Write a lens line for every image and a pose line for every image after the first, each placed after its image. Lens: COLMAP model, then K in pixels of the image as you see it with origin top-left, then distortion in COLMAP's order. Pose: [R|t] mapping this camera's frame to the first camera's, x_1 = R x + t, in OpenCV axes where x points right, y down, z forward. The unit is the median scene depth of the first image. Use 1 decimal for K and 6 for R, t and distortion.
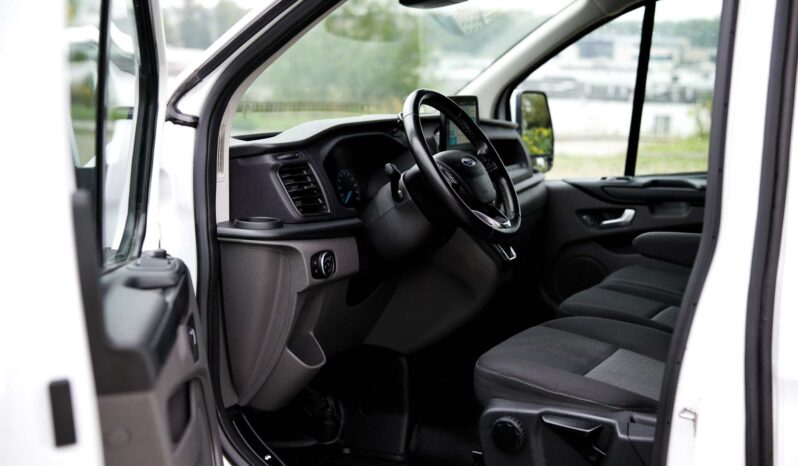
lens RADIAL K [[1137.2, 0, 399.0], [0, 1137.2, 233.0], [0, 0, 1]] dist [0.161240, 0.644733]
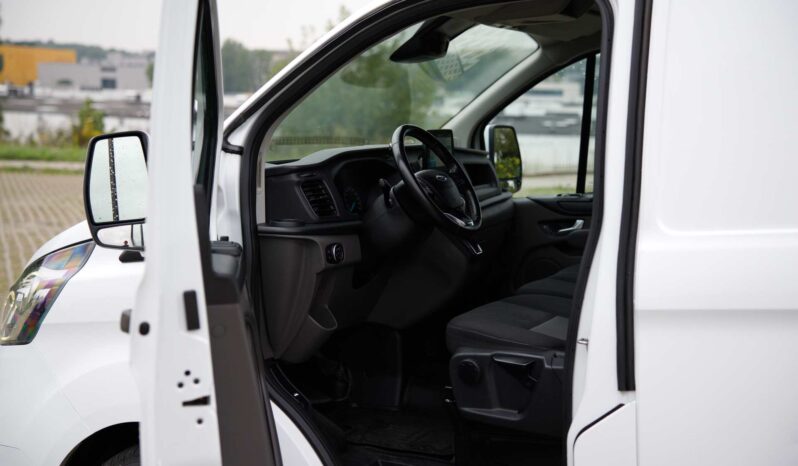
lens RADIAL K [[1137.2, 0, 399.0], [0, 1137.2, 233.0], [0, 0, 1]] dist [0.161240, 0.644733]
pose [[0.999876, -0.014729, -0.005648, 0.017887], [0.014531, 0.999329, -0.033619, 0.048012], [0.006139, 0.033533, 0.999419, -0.348709]]
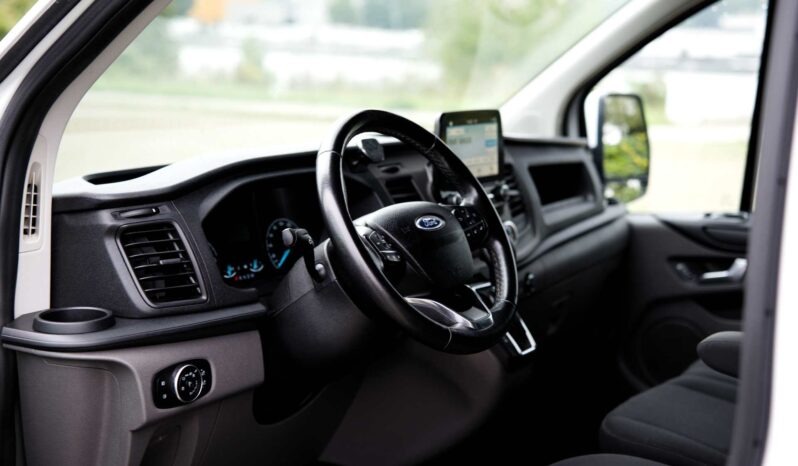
lens RADIAL K [[1137.2, 0, 399.0], [0, 1137.2, 233.0], [0, 0, 1]] dist [0.161240, 0.644733]
pose [[0.987665, 0.027435, -0.154162, 0.146669], [-0.024298, 0.999458, 0.022198, -0.071703], [0.154688, -0.018178, 0.987796, 0.359452]]
